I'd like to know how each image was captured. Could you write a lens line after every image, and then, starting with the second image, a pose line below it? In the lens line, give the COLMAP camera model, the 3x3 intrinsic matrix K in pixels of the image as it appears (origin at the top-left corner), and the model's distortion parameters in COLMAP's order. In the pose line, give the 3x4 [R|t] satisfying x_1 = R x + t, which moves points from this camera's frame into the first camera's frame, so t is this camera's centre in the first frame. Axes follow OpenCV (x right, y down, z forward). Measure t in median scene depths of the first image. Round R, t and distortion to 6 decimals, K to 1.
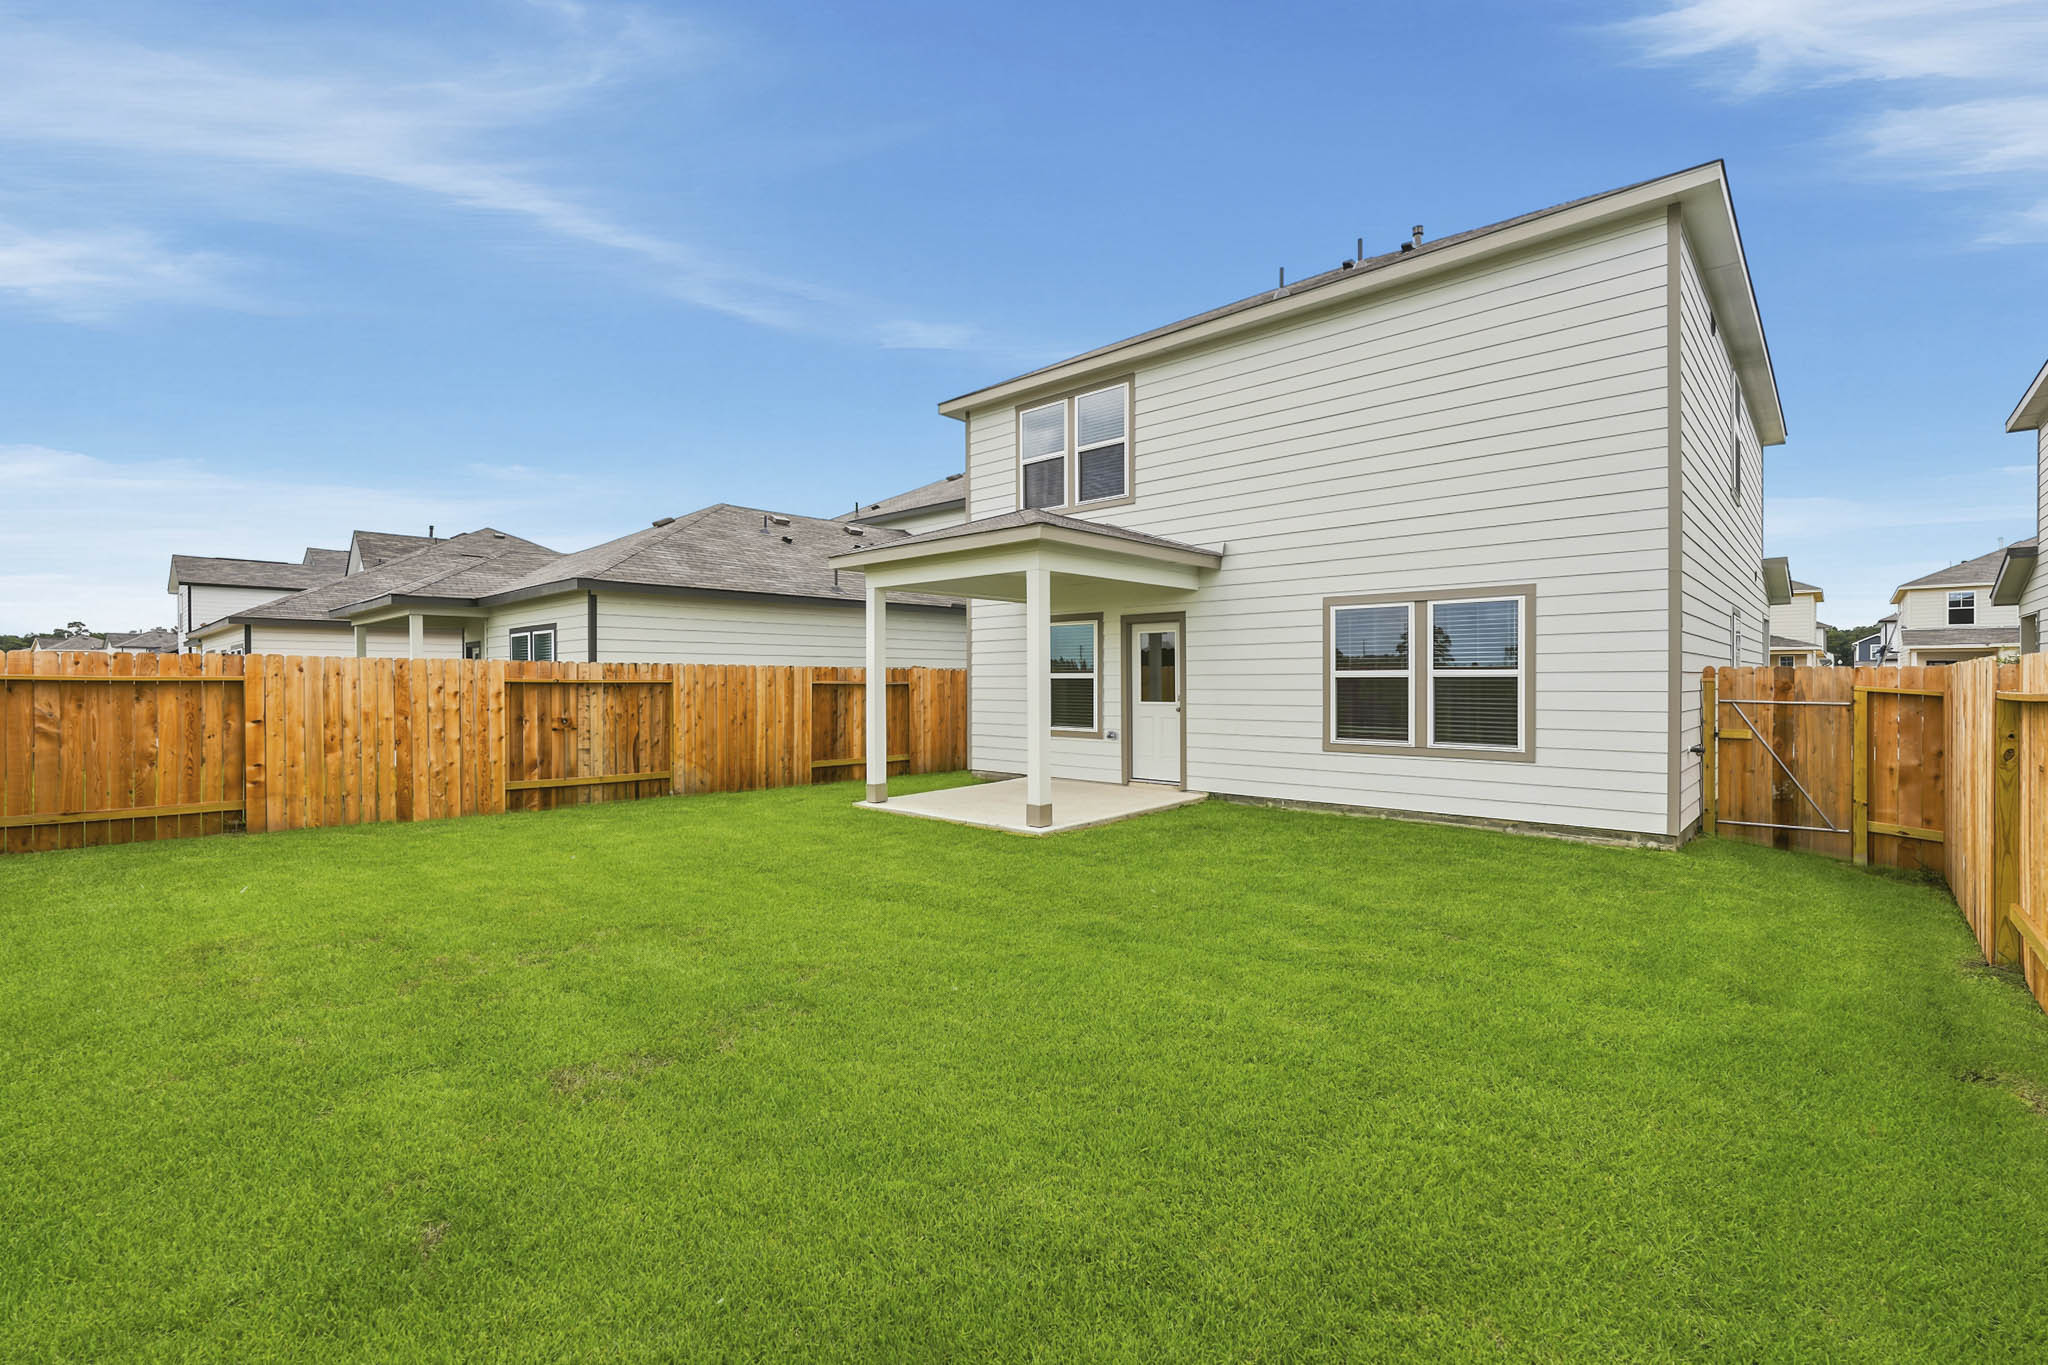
lens RADIAL K [[906.6, 0, 1025.2], [0, 906.6, 683.3], [0, 0, 1]] dist [-0.005205, 0.000524]
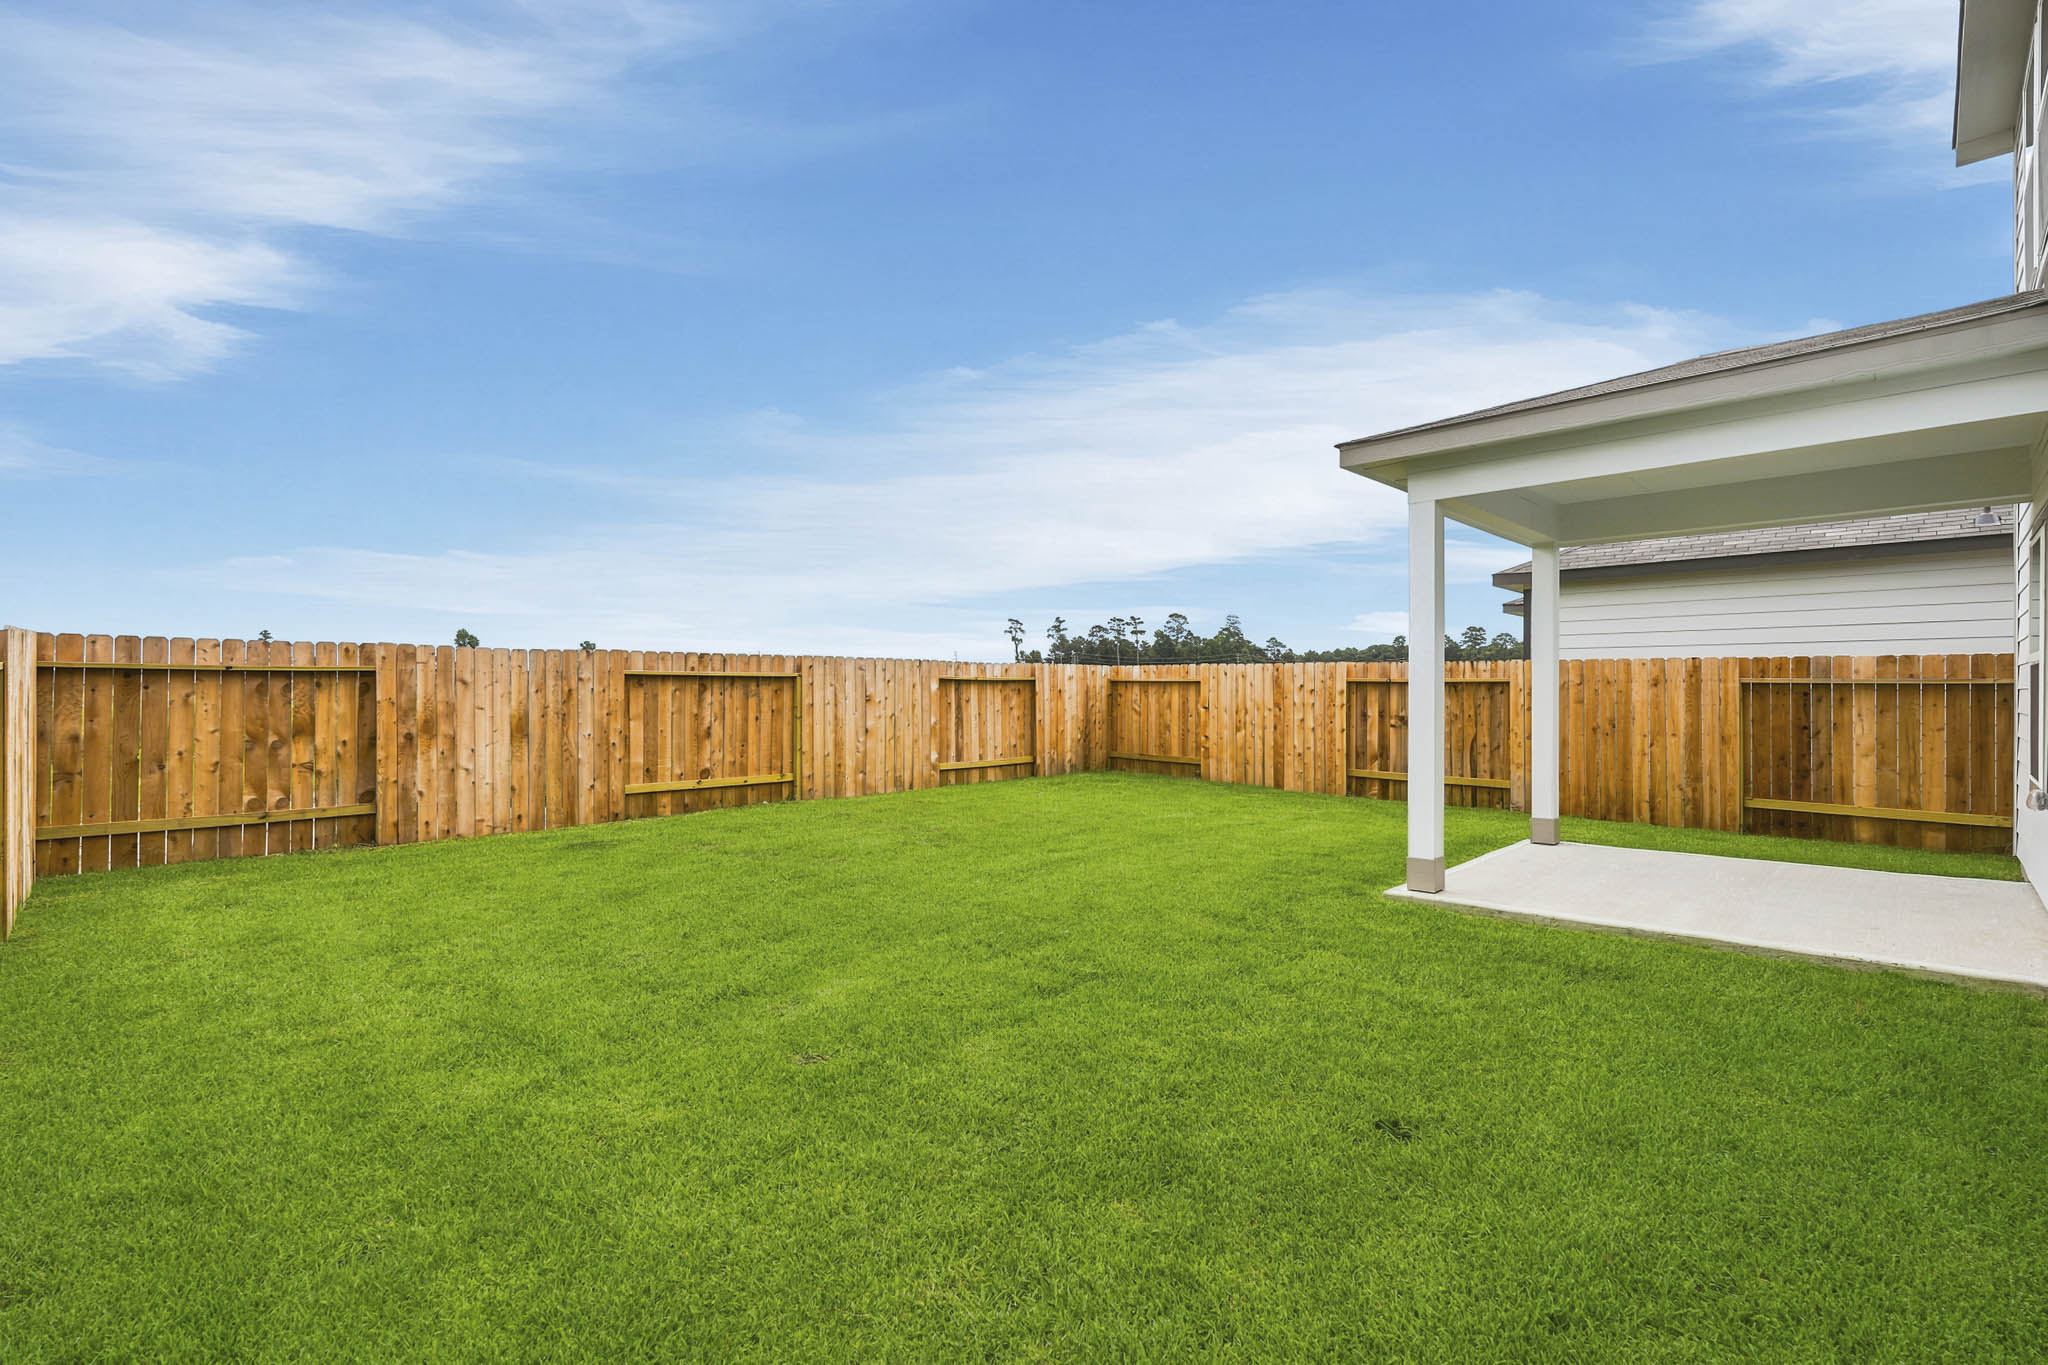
lens RADIAL K [[906.6, 0, 1025.1], [0, 906.6, 680.8], [0, 0, 1]] dist [-0.005205, 0.000524]
pose [[-0.019928, -0.003038, -0.999797, 0.558011], [-0.001334, 0.999995, -0.003012, 0.001837], [0.999801, 0.001274, -0.019932, 0.595699]]
